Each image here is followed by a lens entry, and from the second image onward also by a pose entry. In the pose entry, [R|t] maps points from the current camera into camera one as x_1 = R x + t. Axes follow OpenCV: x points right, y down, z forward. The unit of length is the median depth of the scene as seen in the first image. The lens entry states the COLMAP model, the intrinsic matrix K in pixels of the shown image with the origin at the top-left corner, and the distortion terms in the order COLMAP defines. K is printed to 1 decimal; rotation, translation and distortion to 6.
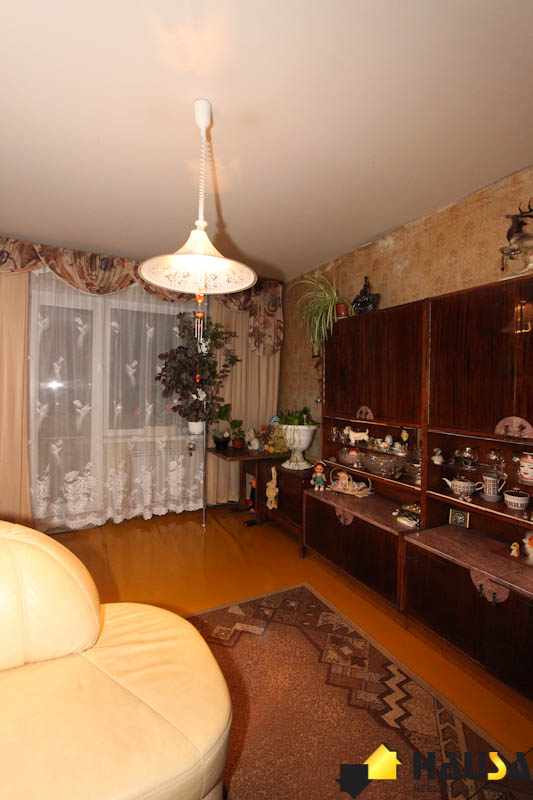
lens RADIAL K [[372.4, 0, 266.3], [0, 372.4, 396.4], [0, 0, 1]] dist [-0.002562, -0.000299]
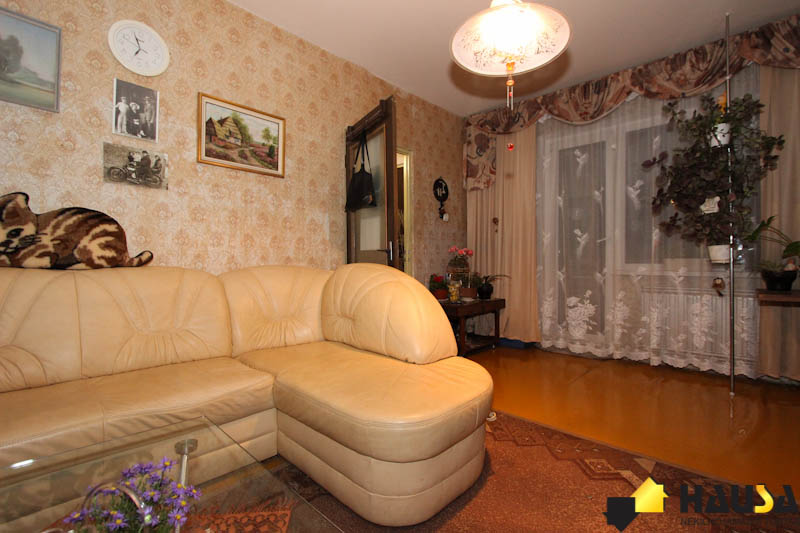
lens RADIAL K [[372.4, 0, 400.7], [0, 372.4, 264.5], [0, 0, 1]] dist [-0.002562, -0.000299]
pose [[0.321195, -0.016801, -0.946864, 0.315073], [-0.013560, 0.999659, -0.022338, 0.138545], [0.946916, 0.020014, 0.320857, 0.201375]]
